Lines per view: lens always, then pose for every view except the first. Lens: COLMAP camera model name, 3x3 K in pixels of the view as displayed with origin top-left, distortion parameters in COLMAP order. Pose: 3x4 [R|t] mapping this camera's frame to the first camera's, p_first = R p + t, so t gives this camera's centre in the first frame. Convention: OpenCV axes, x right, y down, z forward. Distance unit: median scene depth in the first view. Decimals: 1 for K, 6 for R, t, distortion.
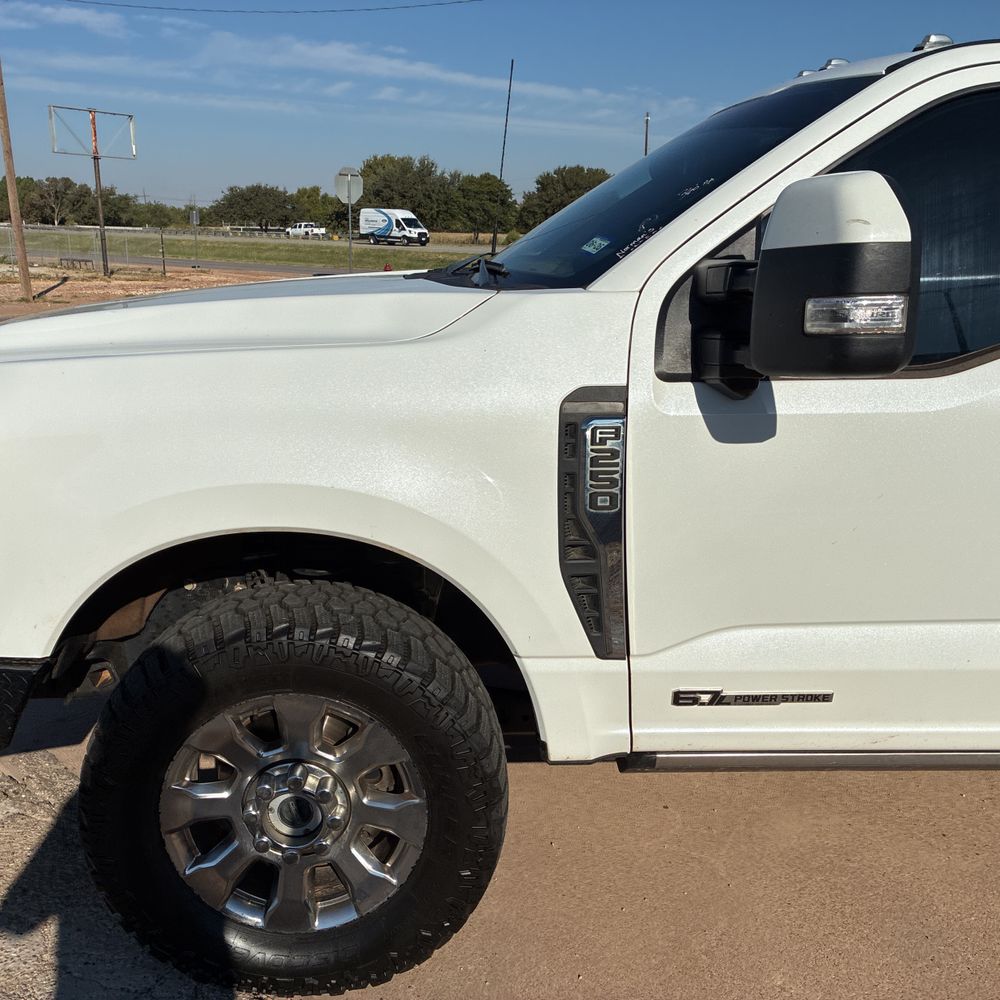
lens RADIAL K [[1004.7, 0, 492.8], [0, 1004.7, 491.7], [0, 0, 1]] dist [0.020937, 0.000000]
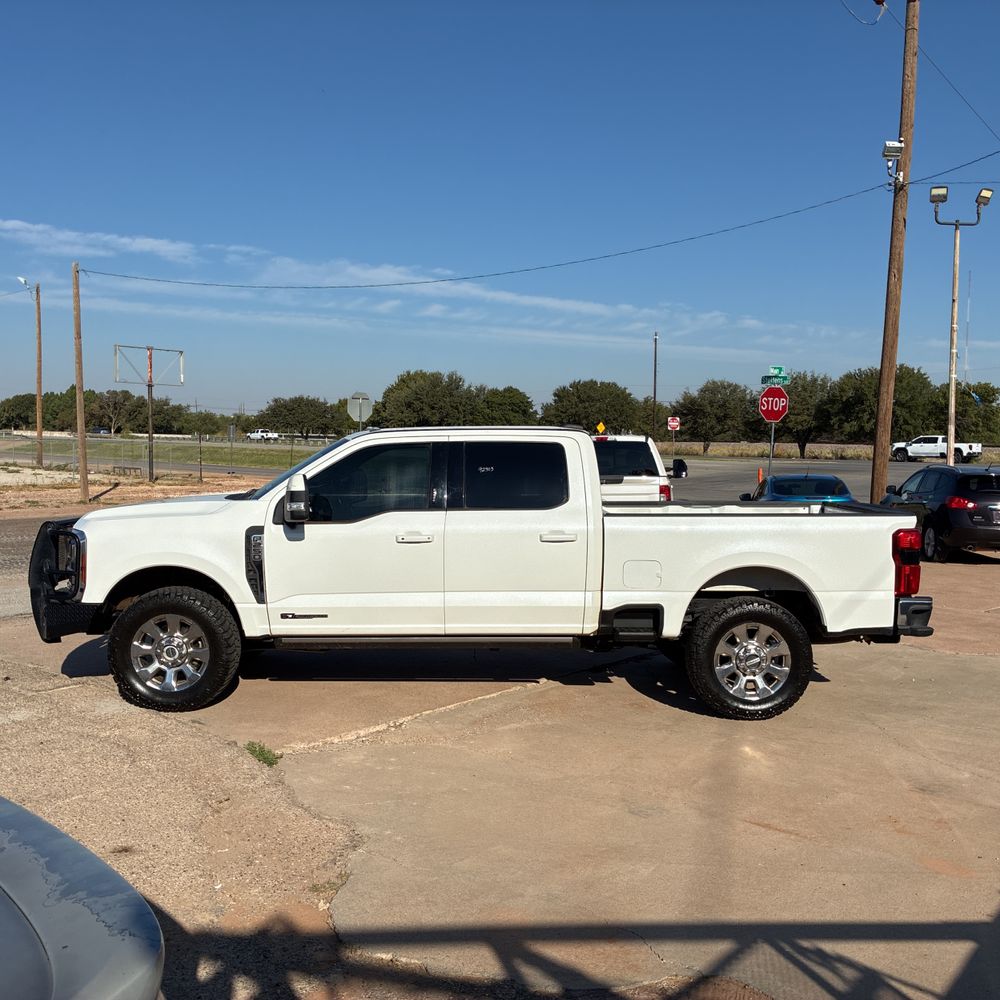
lens RADIAL K [[1004.7, 0, 513.0], [0, 1004.7, 469.8], [0, 0, 1]] dist [0.020937, 0.000000]
pose [[0.999841, -0.000243, -0.017850, 0.074937], [-0.003643, 0.976094, -0.217320, 0.033368], [0.017476, 0.217350, 0.975937, -0.178330]]
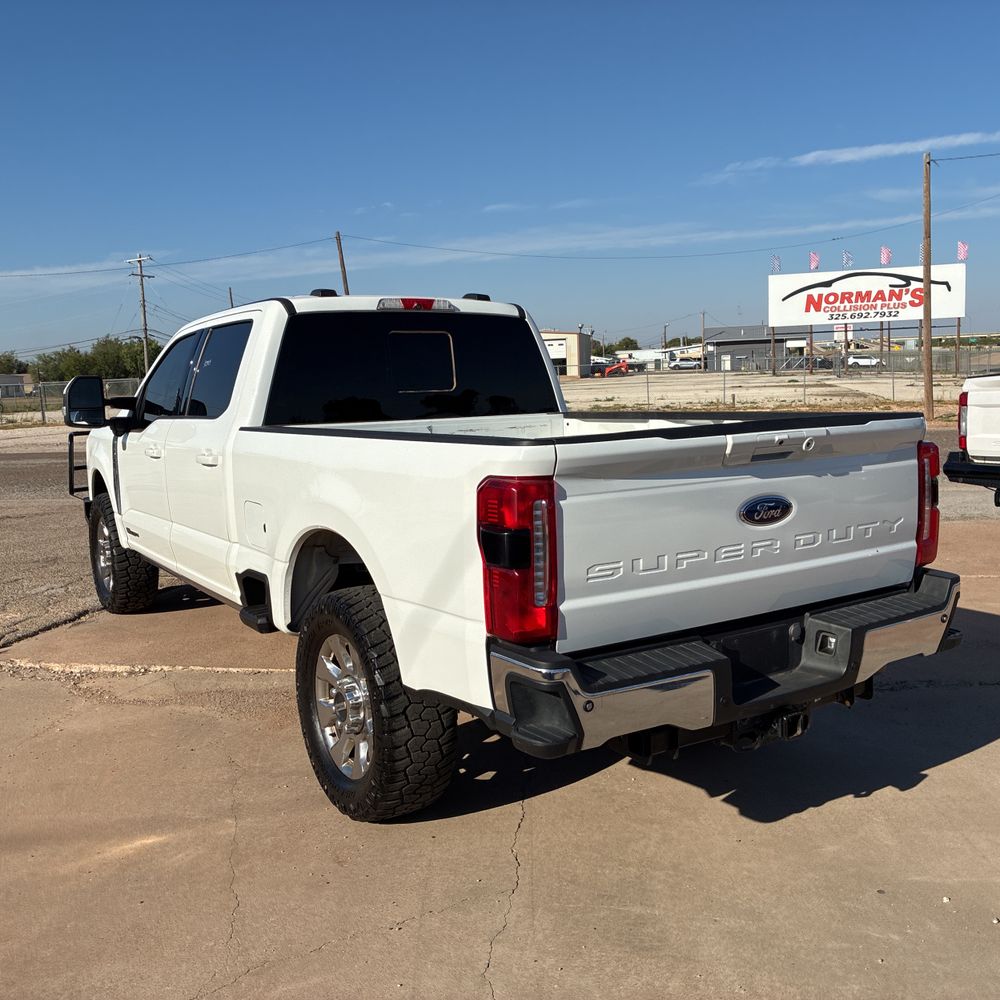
lens RADIAL K [[1004.7, 0, 494.8], [0, 1004.7, 499.9], [0, 0, 1]] dist [0.020937, 0.000000]
pose [[0.507570, 0.080967, -0.857798, 0.255007], [-0.172897, 0.984896, -0.009342, -0.004558], [0.844085, 0.153053, 0.513902, 0.023169]]
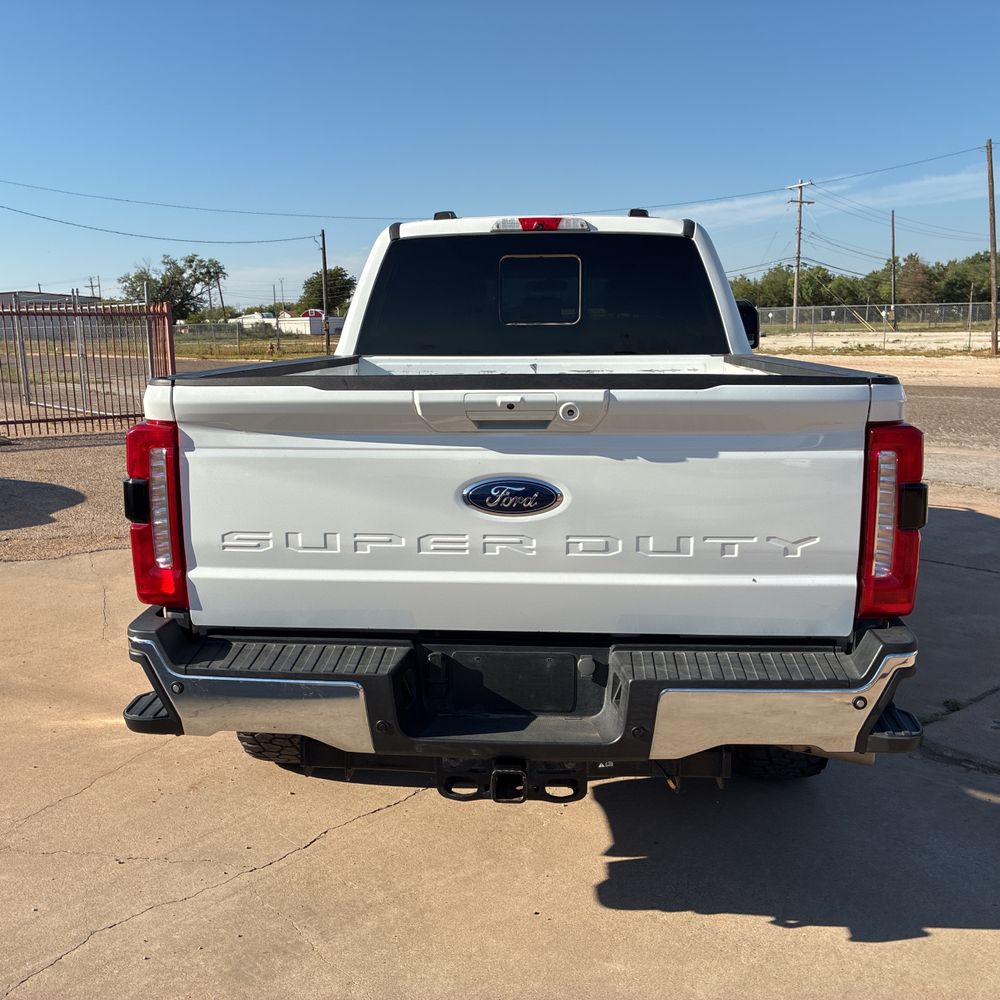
lens RADIAL K [[1004.7, 0, 485.7], [0, 1004.7, 510.0], [0, 0, 1]] dist [0.020937, 0.000000]
pose [[-0.108015, 0.177576, -0.978161, 0.255823], [-0.231196, 0.952455, 0.198439, -0.024976], [0.966893, 0.247582, -0.061824, 0.111585]]
